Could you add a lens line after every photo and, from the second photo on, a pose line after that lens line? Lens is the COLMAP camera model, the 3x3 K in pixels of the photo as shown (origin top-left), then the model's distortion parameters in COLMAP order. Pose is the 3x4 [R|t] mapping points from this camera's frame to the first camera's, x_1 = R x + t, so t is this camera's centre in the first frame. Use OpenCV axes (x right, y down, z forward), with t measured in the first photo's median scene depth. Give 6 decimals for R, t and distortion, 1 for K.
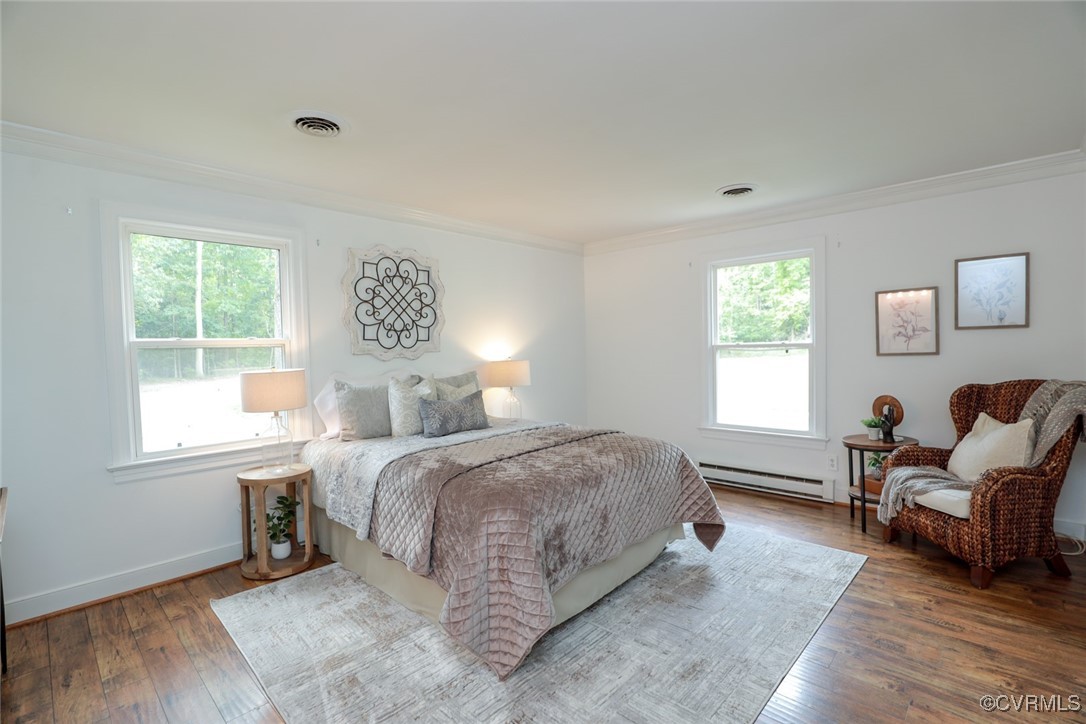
lens RADIAL K [[502.0, 0, 535.3], [0, 502.0, 362.4], [0, 0, 1]] dist [-0.031924, 0.002839]
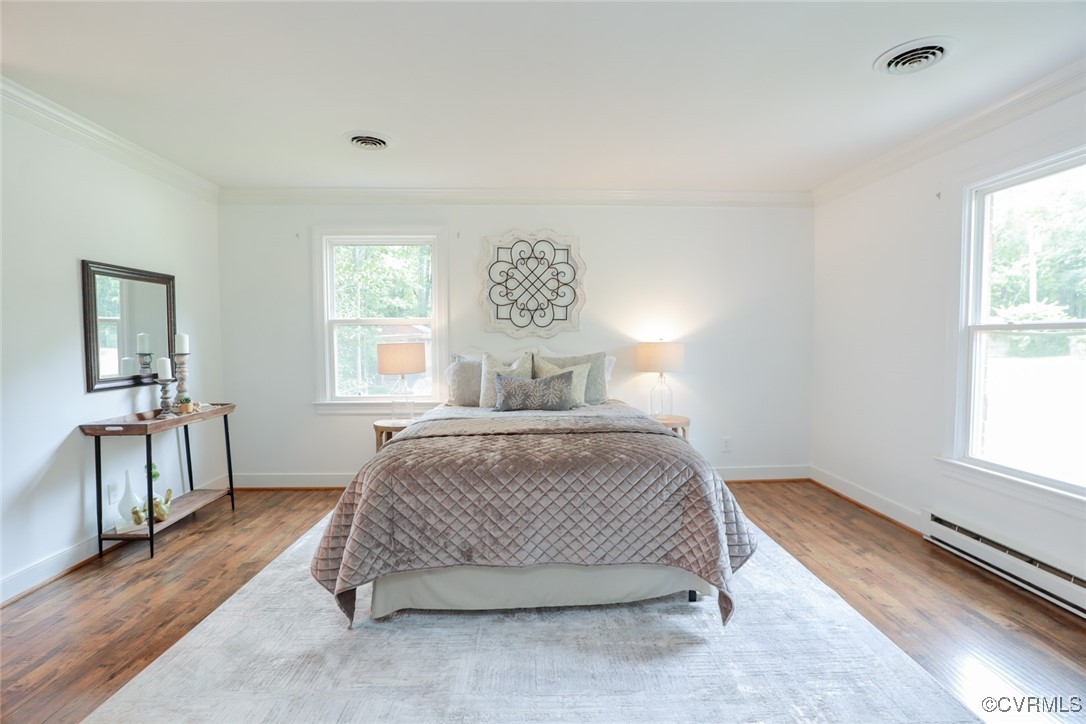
lens RADIAL K [[502.0, 0, 538.6], [0, 502.0, 362.2], [0, 0, 1]] dist [-0.031924, 0.002839]
pose [[0.710654, 0.050979, -0.701692, 0.477334], [-0.031710, 0.998679, 0.040441, 0.002507], [0.702827, -0.006489, 0.711331, 0.265326]]
